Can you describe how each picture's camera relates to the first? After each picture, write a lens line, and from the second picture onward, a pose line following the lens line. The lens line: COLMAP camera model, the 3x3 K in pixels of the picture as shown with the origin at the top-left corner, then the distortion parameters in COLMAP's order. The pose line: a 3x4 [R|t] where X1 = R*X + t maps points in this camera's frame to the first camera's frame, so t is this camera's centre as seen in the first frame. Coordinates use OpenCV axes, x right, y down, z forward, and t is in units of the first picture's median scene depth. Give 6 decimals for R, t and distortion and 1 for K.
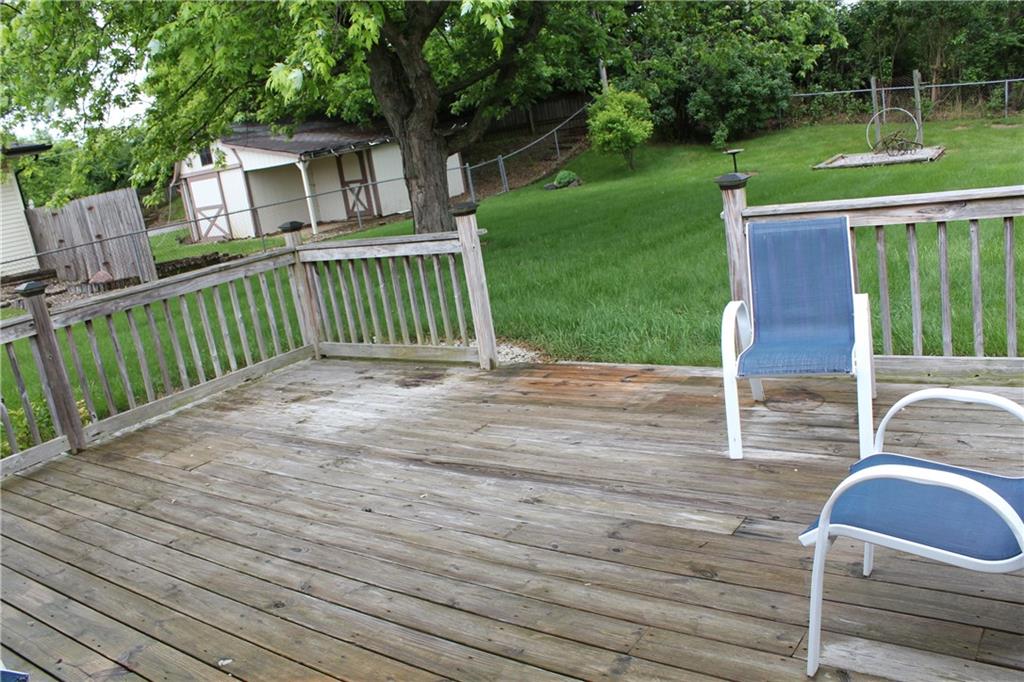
lens RADIAL K [[851.1, 0, 513.4], [0, 851.1, 337.6], [0, 0, 1]] dist [-0.154787, 0.123766]
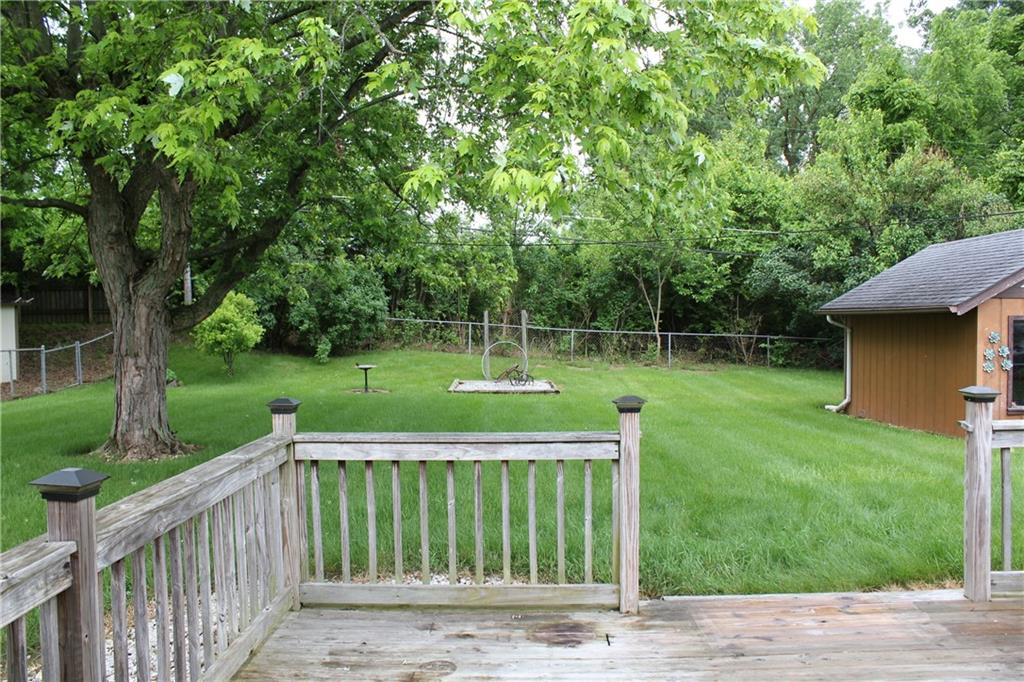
lens RADIAL K [[851.1, 0, 489.6], [0, 851.1, 302.7], [0, 0, 1]] dist [-0.154787, 0.123766]
pose [[0.810963, 0.153449, 0.564617, -0.674489], [0.020837, 0.956810, -0.289966, -0.017147], [-0.584726, 0.246917, 0.772740, 0.477609]]
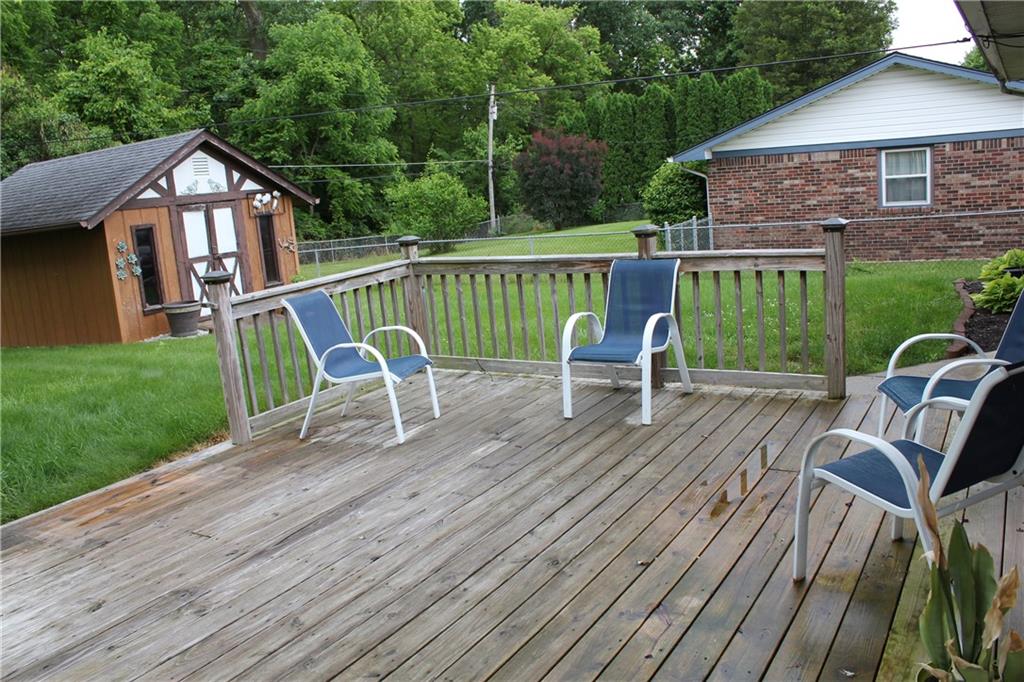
lens RADIAL K [[851.1, 0, 503.7], [0, 851.1, 333.8], [0, 0, 1]] dist [-0.154787, 0.123766]
pose [[-0.061458, -0.013580, 0.998017, -0.823169], [0.328518, 0.943919, 0.033074, -0.013741], [-0.942496, 0.329899, -0.053550, 0.607941]]
